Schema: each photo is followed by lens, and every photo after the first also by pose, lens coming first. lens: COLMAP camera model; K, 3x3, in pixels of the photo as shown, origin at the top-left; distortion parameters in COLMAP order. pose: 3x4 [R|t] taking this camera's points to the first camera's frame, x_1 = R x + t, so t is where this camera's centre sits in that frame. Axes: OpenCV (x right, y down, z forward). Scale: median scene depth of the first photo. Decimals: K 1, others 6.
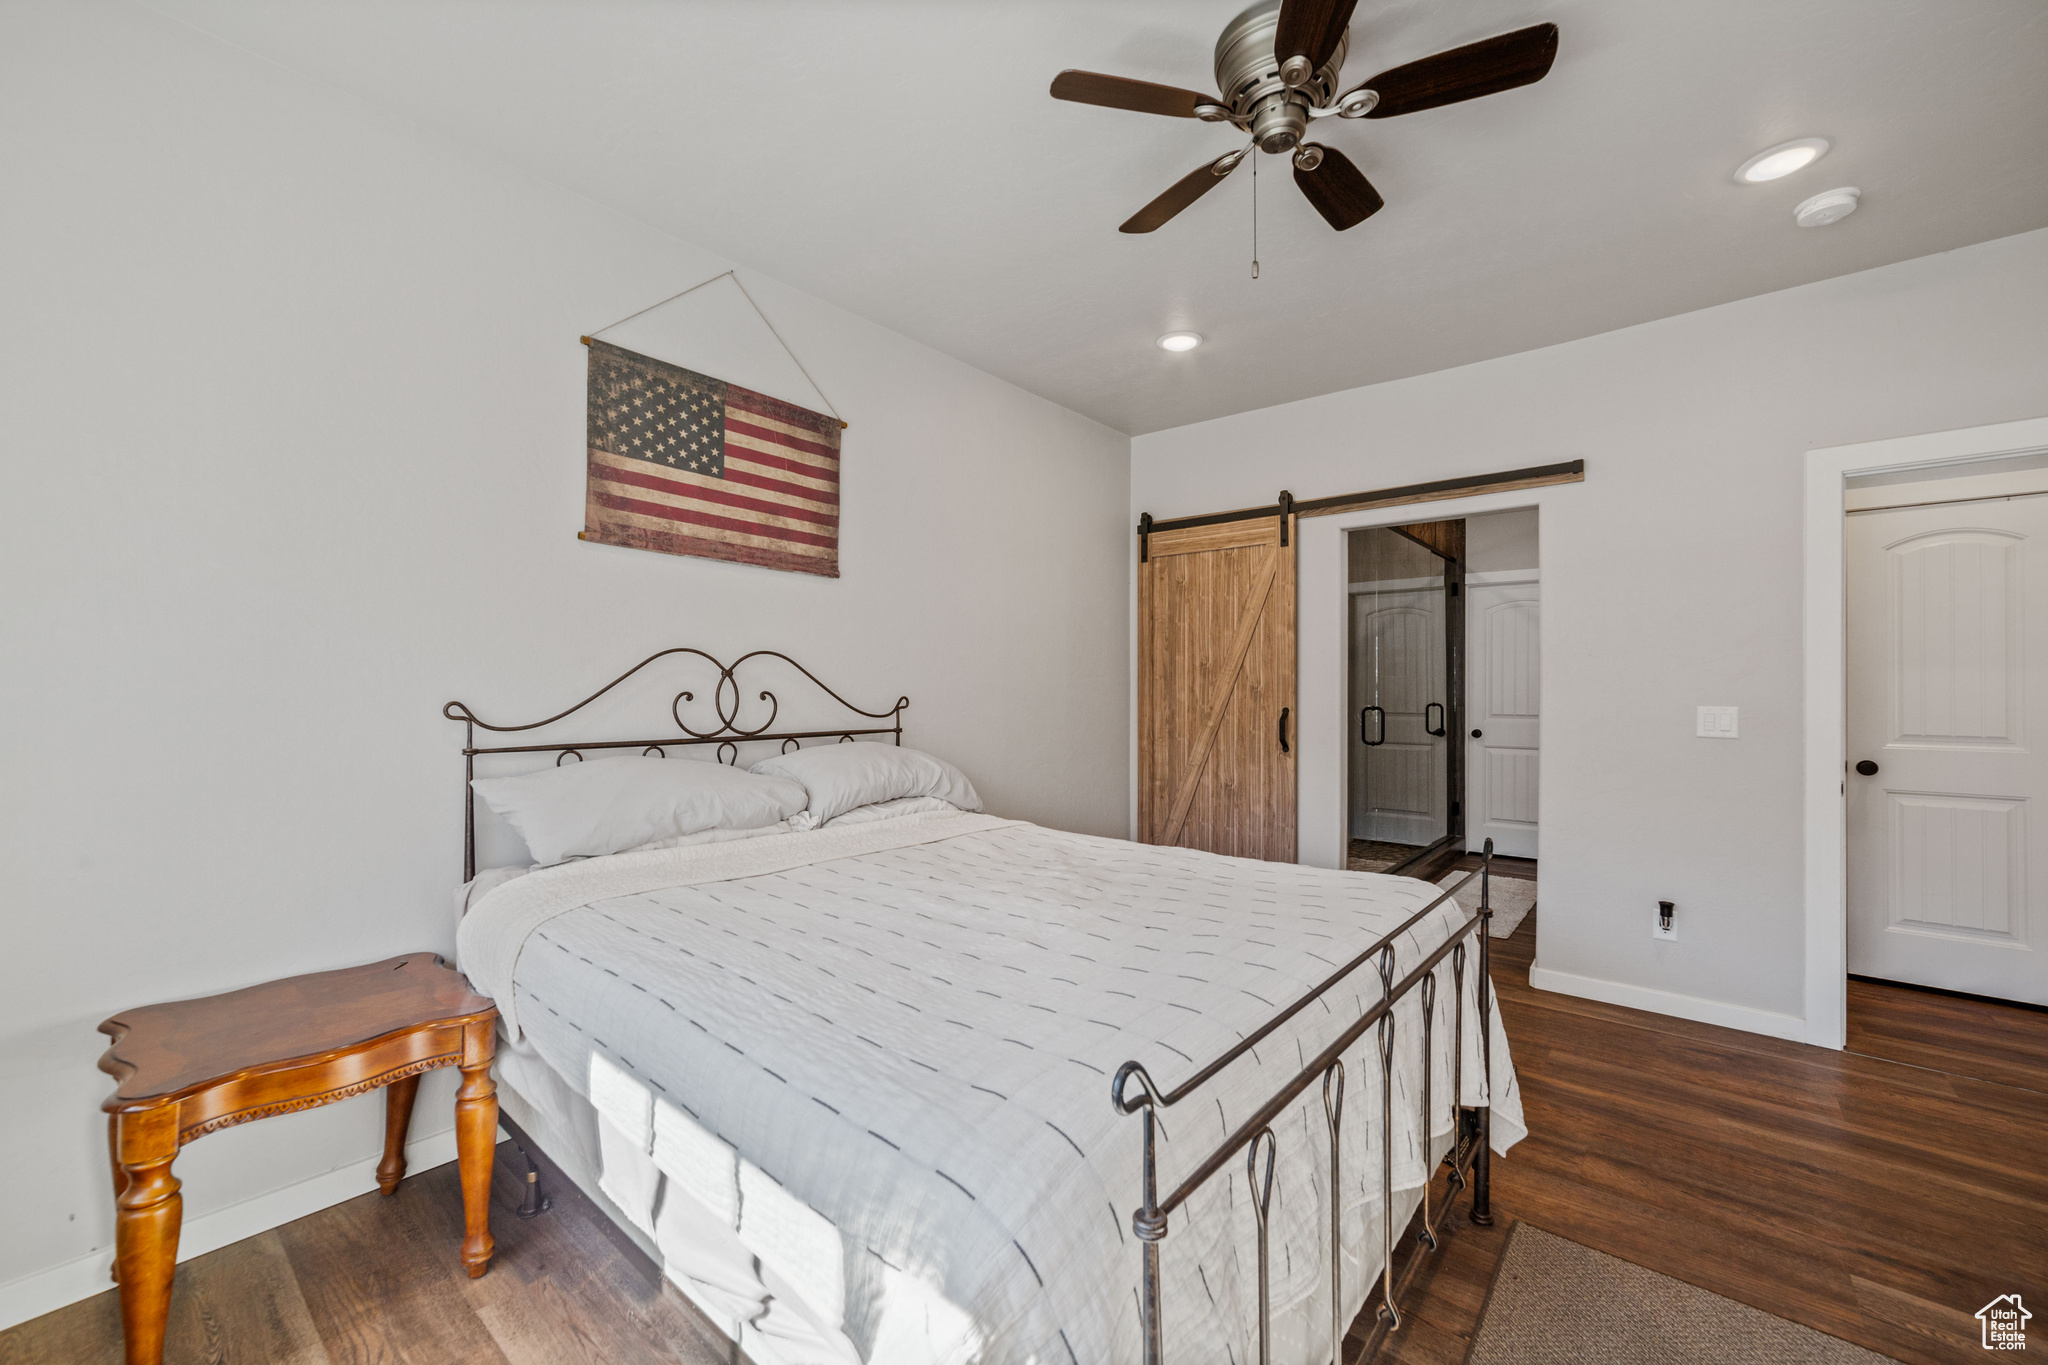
lens RADIAL K [[819.4, 0, 1012.7], [0, 819.4, 694.5], [0, 0, 1]] dist [-0.001022, 0.000108]
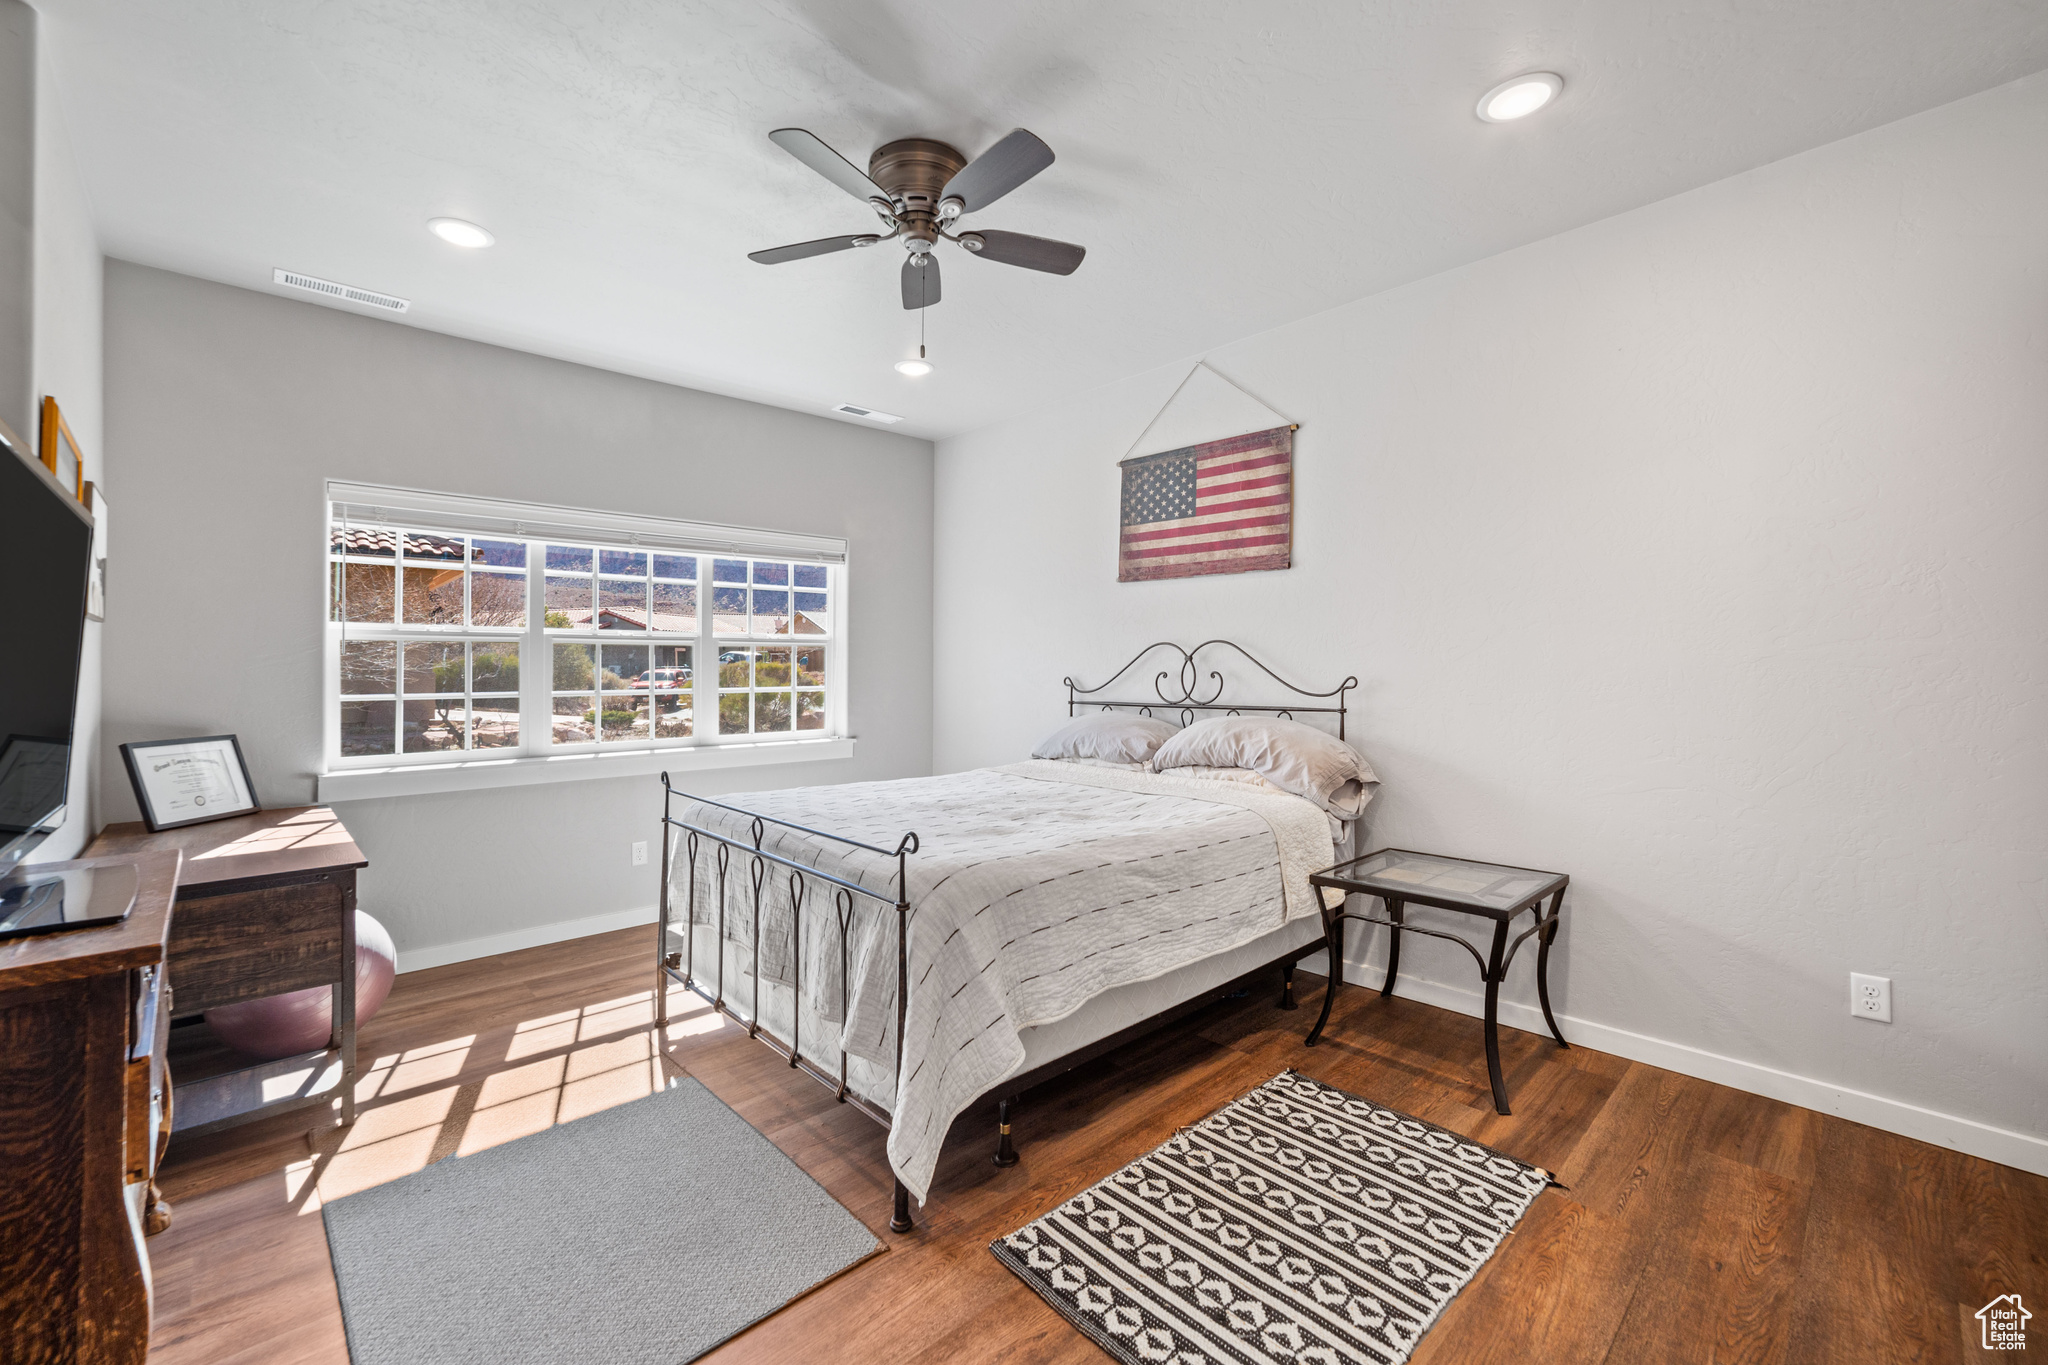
lens RADIAL K [[819.4, 0, 1013.4], [0, 819.4, 671.4], [0, 0, 1]] dist [-0.001022, 0.000108]
pose [[-0.087096, -0.002235, -0.996197, 1.066957], [-0.002549, 0.999995, -0.002021, -0.000638], [0.996197, 0.002363, -0.087102, 0.841564]]
